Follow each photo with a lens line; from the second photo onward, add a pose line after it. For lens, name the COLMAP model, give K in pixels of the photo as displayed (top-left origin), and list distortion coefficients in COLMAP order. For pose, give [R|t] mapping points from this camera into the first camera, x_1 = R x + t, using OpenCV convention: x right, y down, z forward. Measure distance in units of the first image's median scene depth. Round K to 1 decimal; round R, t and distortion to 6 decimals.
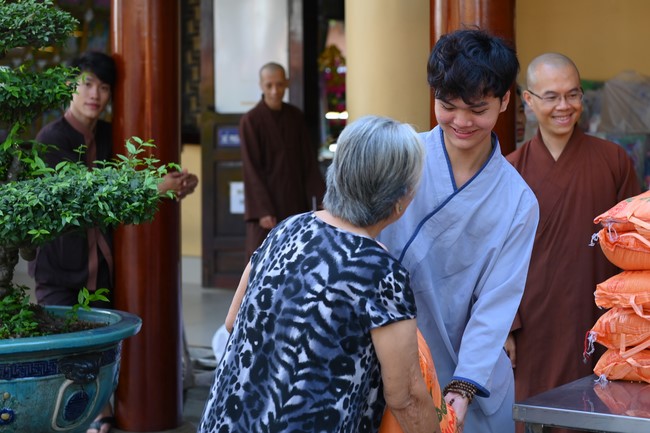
lens RADIAL K [[1504.8, 0, 325.8], [0, 1504.8, 215.9], [0, 0, 1]] dist [-0.028115, 0.000000]
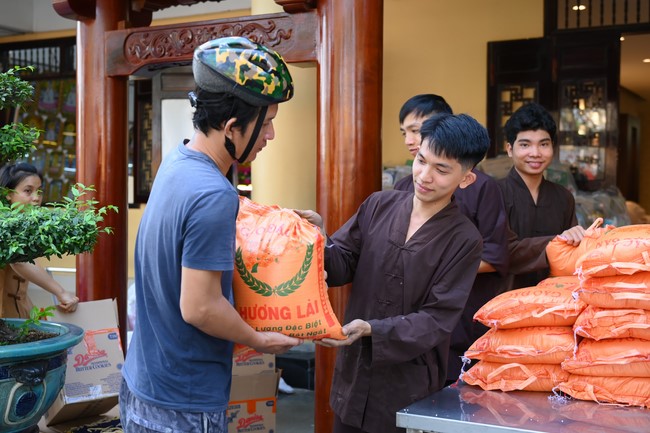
lens RADIAL K [[933.3, 0, 317.8], [0, 933.3, 235.1], [0, 0, 1]] dist [-0.045183, 0.000000]
pose [[0.996258, 0.010713, 0.085760, 0.002264], [-0.008857, 0.999719, -0.021992, 0.005215], [-0.085972, 0.021150, 0.996073, 0.240559]]
